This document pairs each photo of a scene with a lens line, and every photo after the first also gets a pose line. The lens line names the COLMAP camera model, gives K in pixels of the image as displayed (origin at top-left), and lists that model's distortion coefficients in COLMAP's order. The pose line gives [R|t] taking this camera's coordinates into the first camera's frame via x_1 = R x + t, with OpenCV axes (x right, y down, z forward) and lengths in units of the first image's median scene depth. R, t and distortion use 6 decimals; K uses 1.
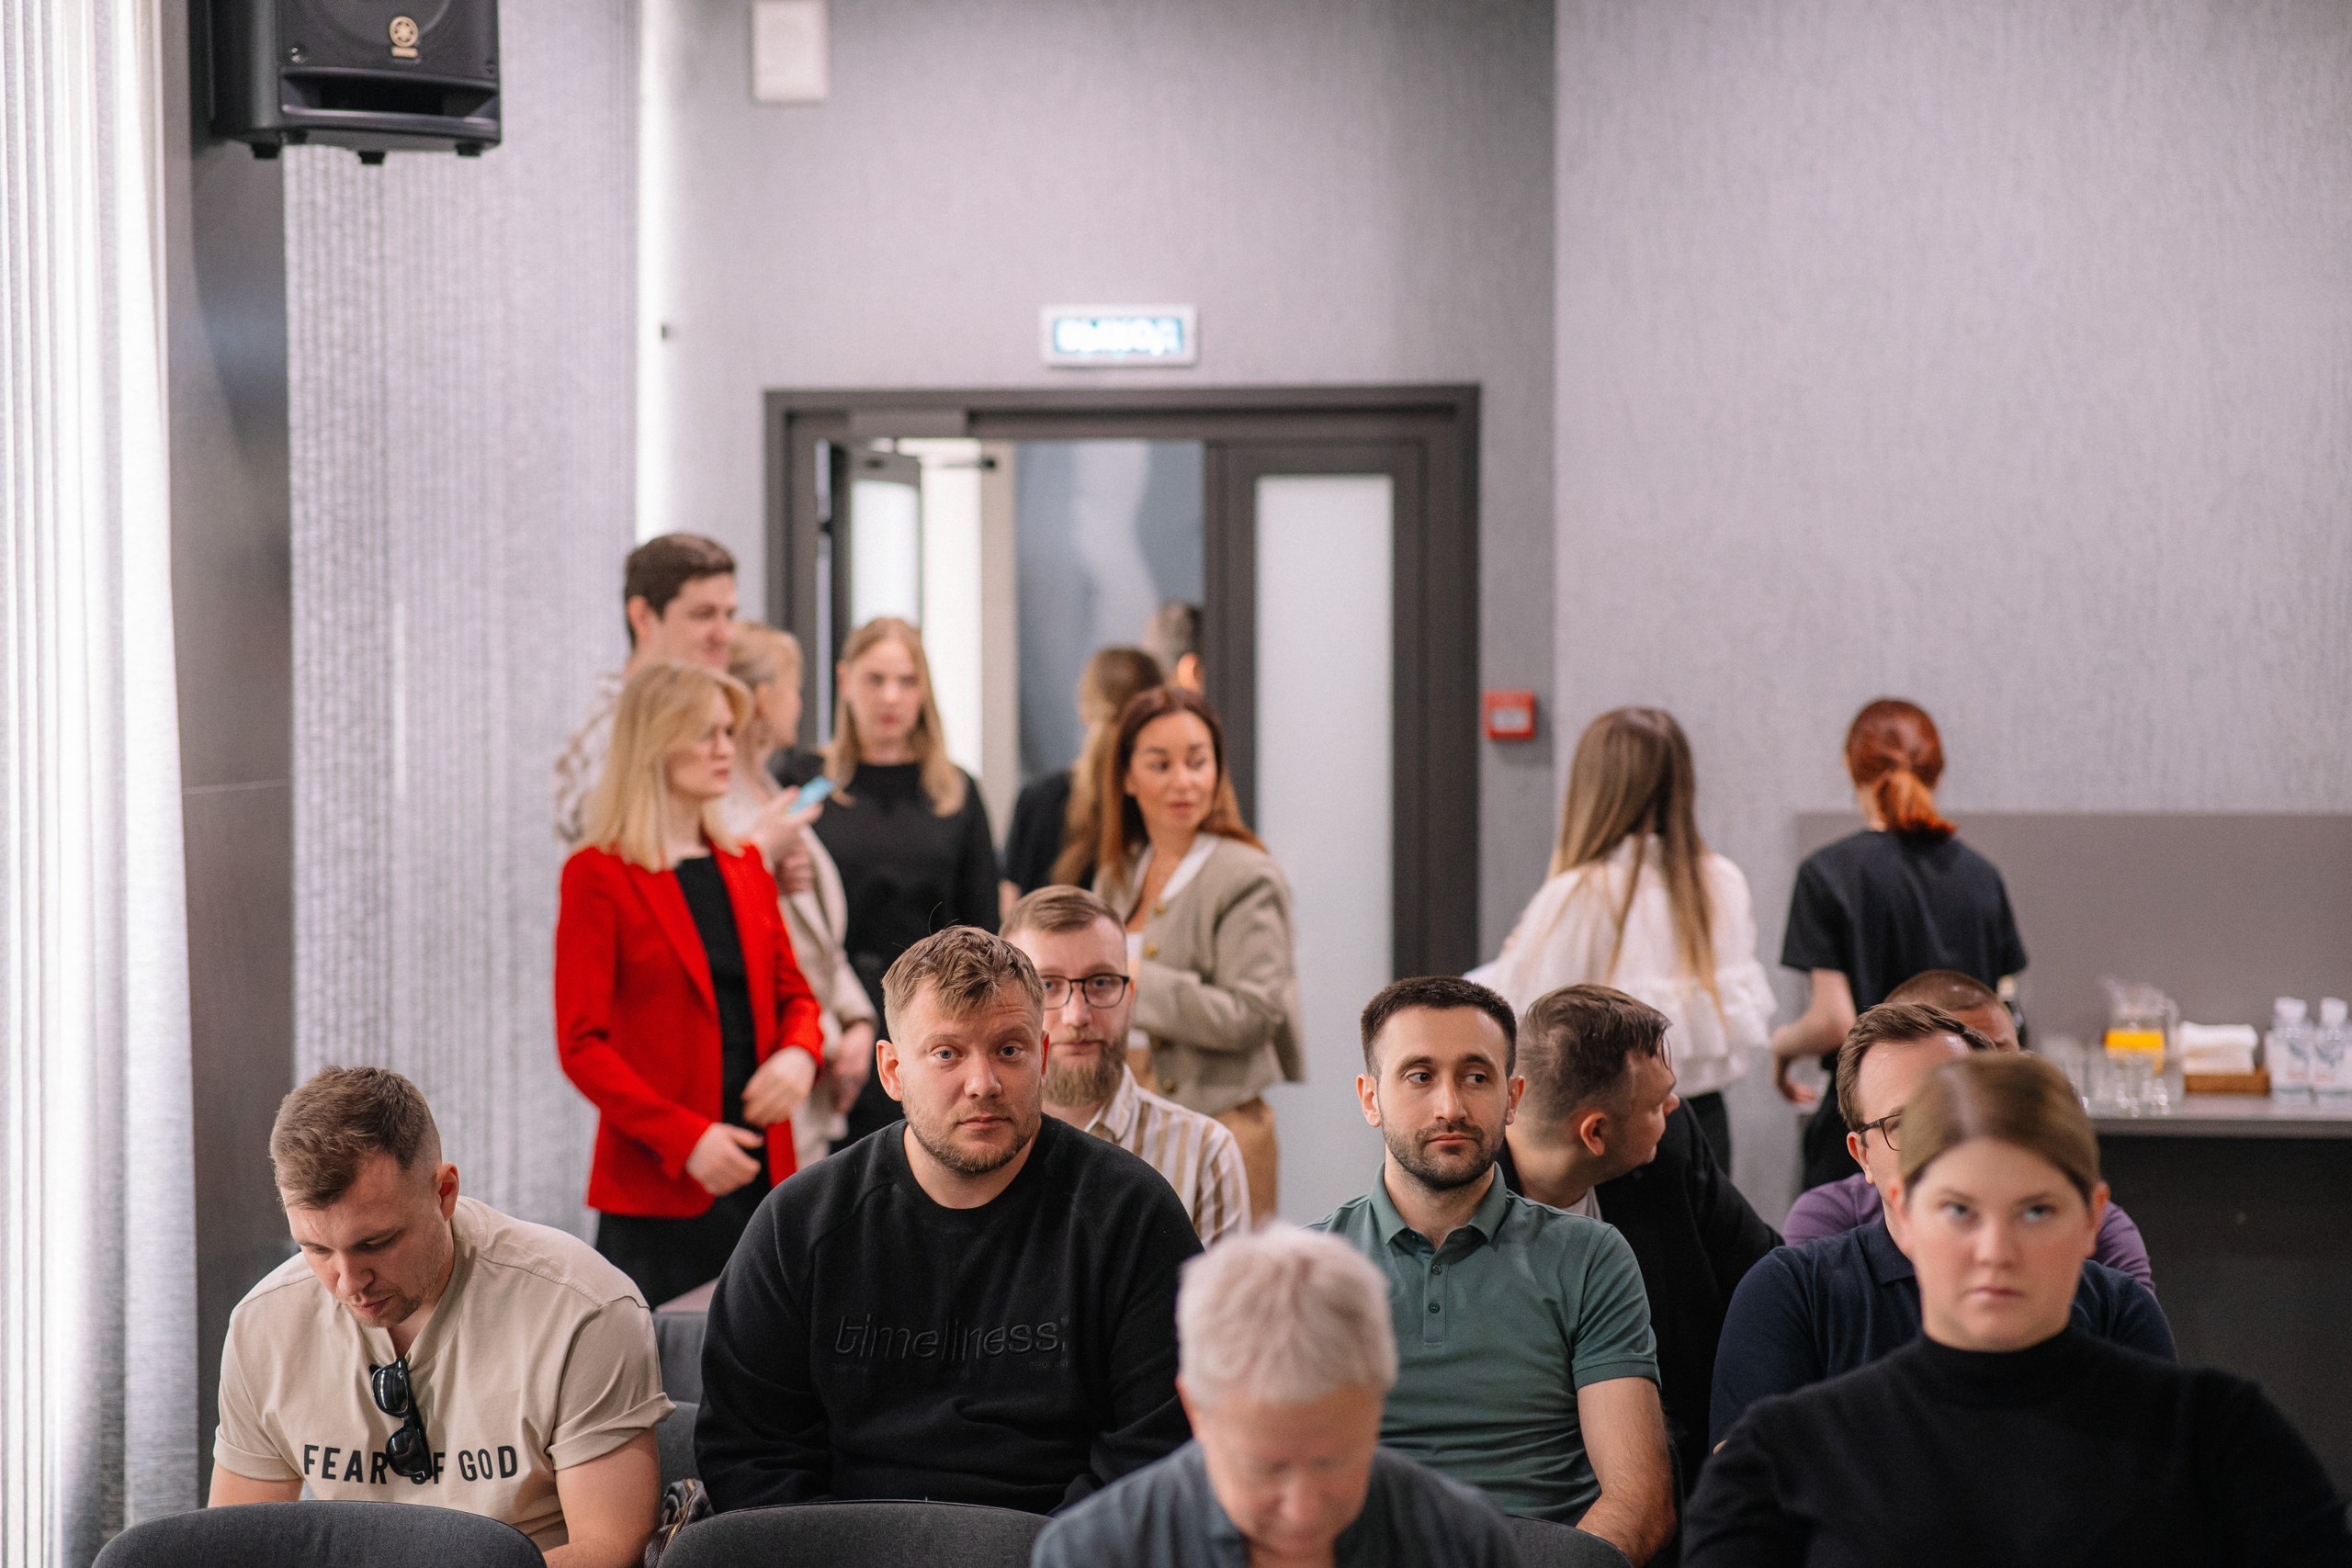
lens RADIAL K [[5771.6, 0, 1176.0], [0, 5771.6, 784.0], [0, 0, 1]] dist [0.412598, -0.327966]
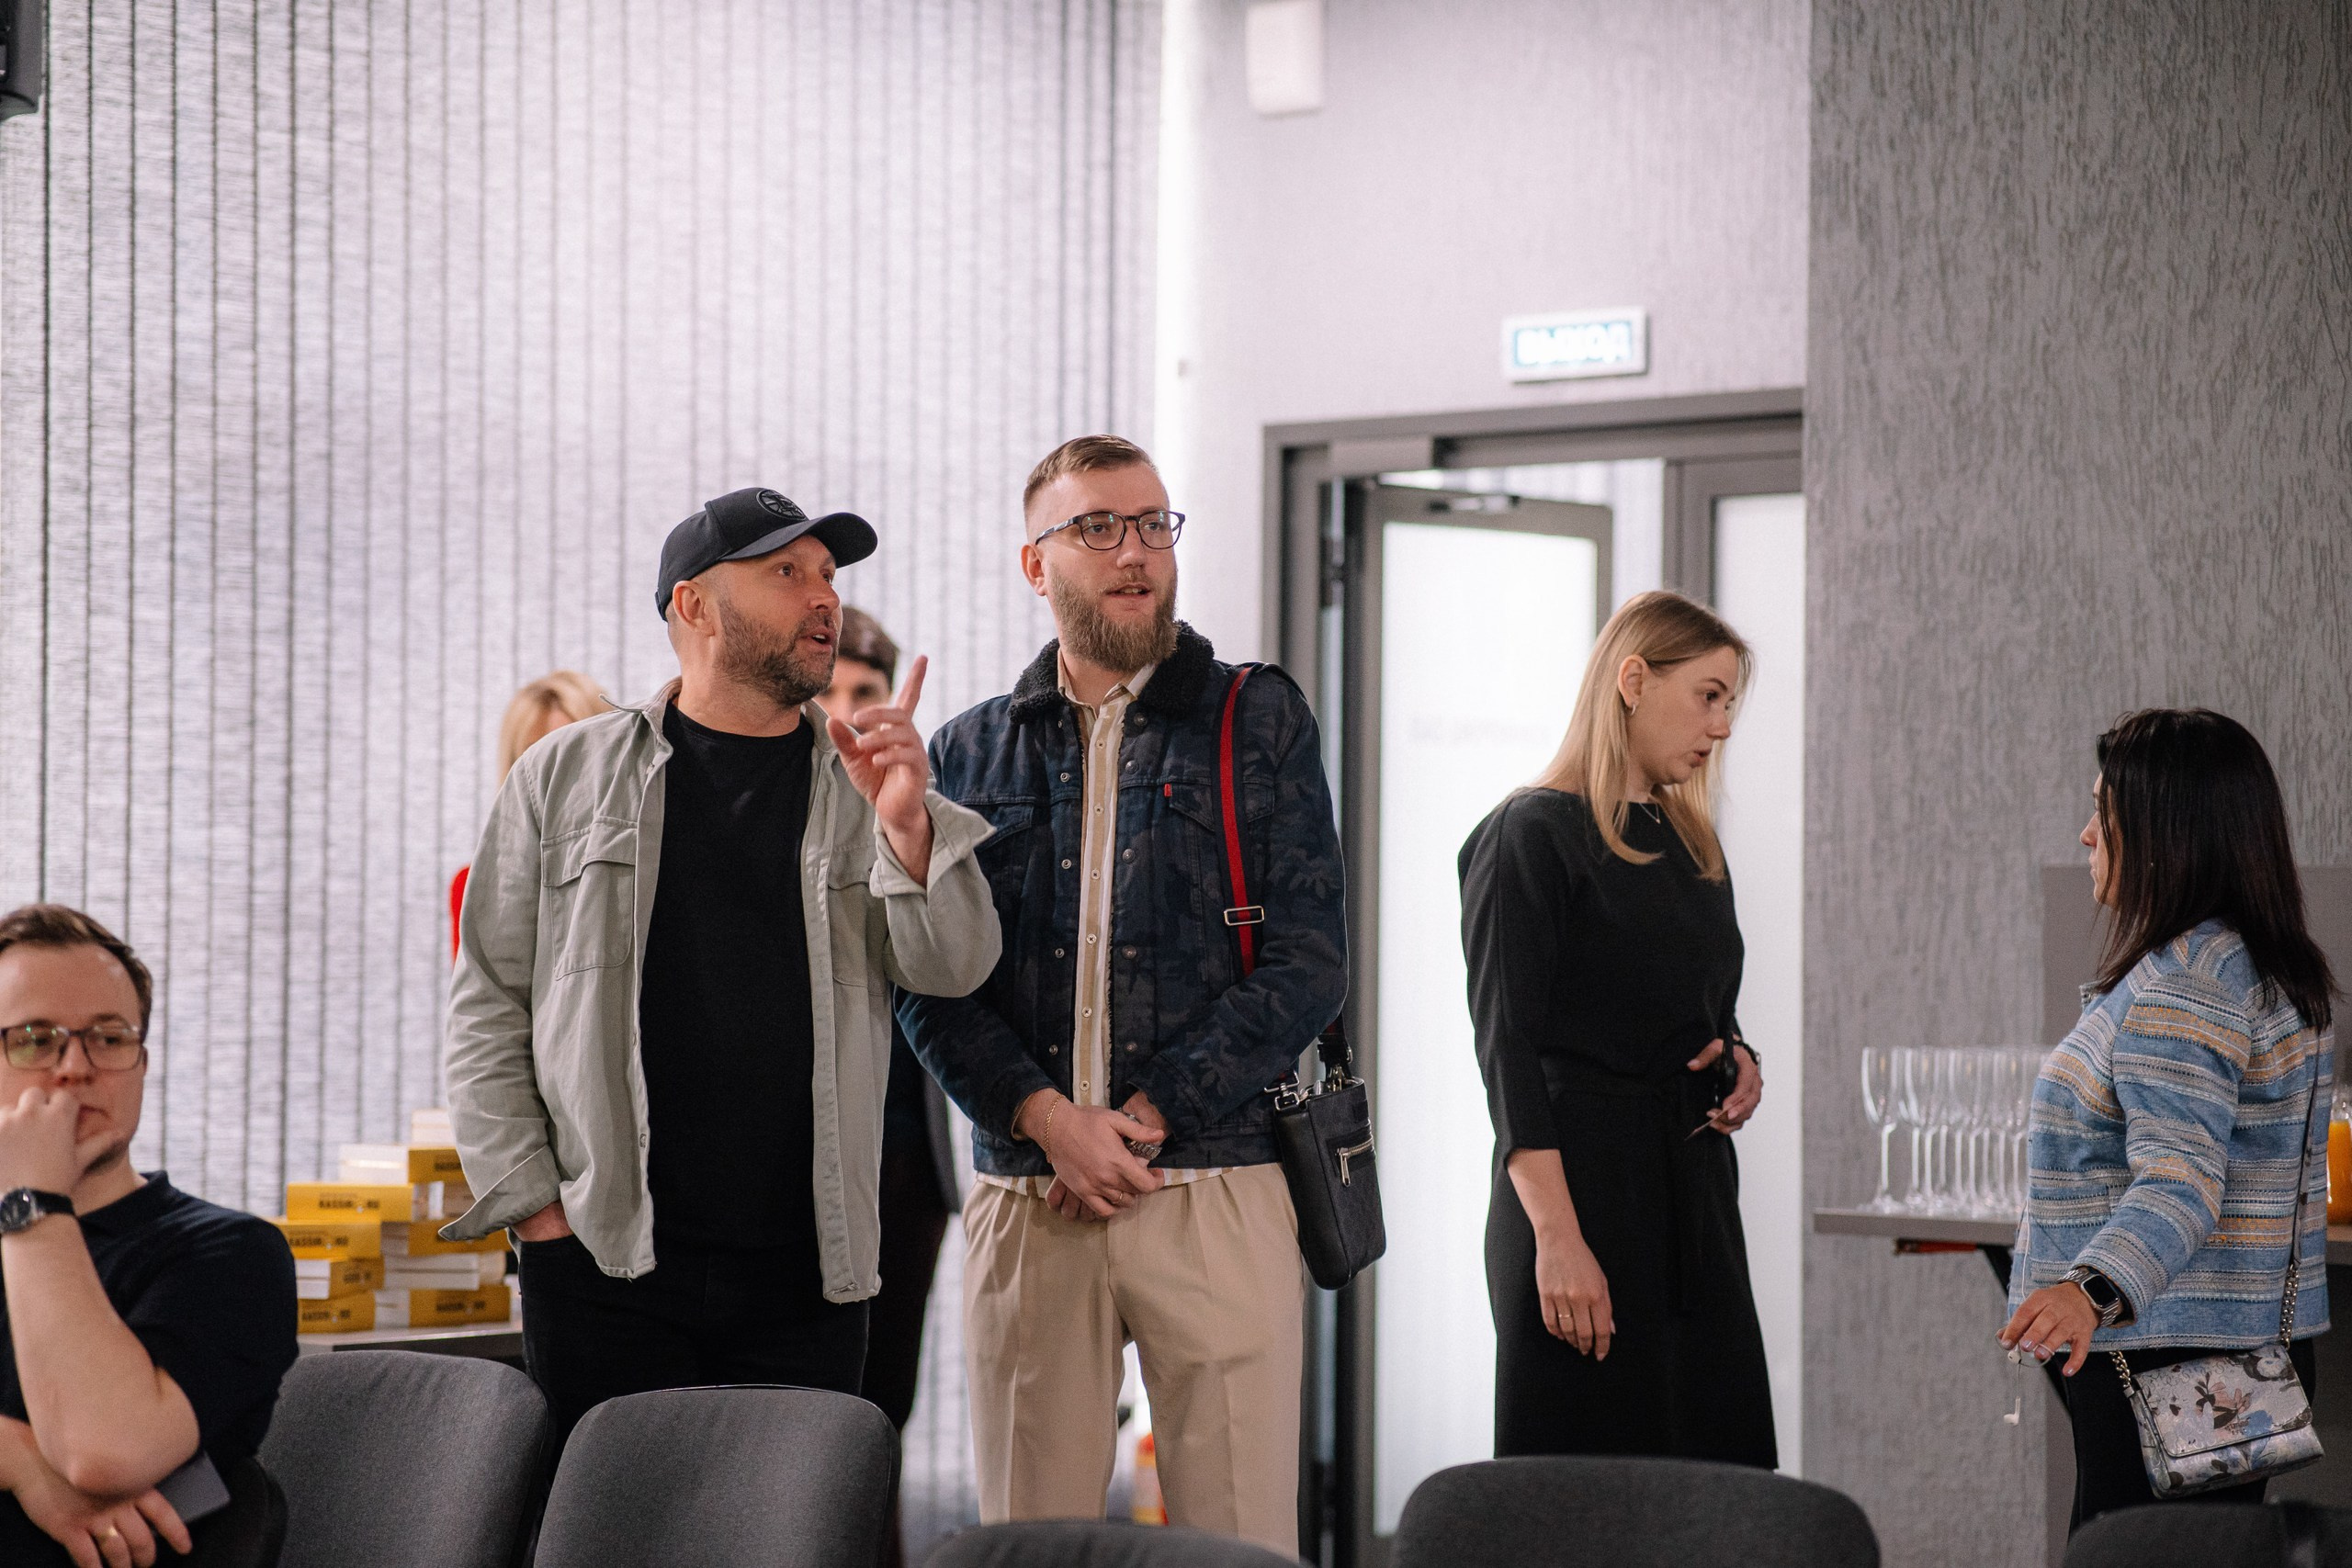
lens RADIAL K [[5771.6, 0, 1176.0], [0, 5771.6, 784.0], [0, 0, 1]] dist [0.412598, -0.327966]
pose [[0.852729, -0.003805, -0.522340, 0.432067], [-0.022329, 0.998794, -0.043730, 0.031650], [0.521876, 0.048953, 0.851615, 0.238008]]
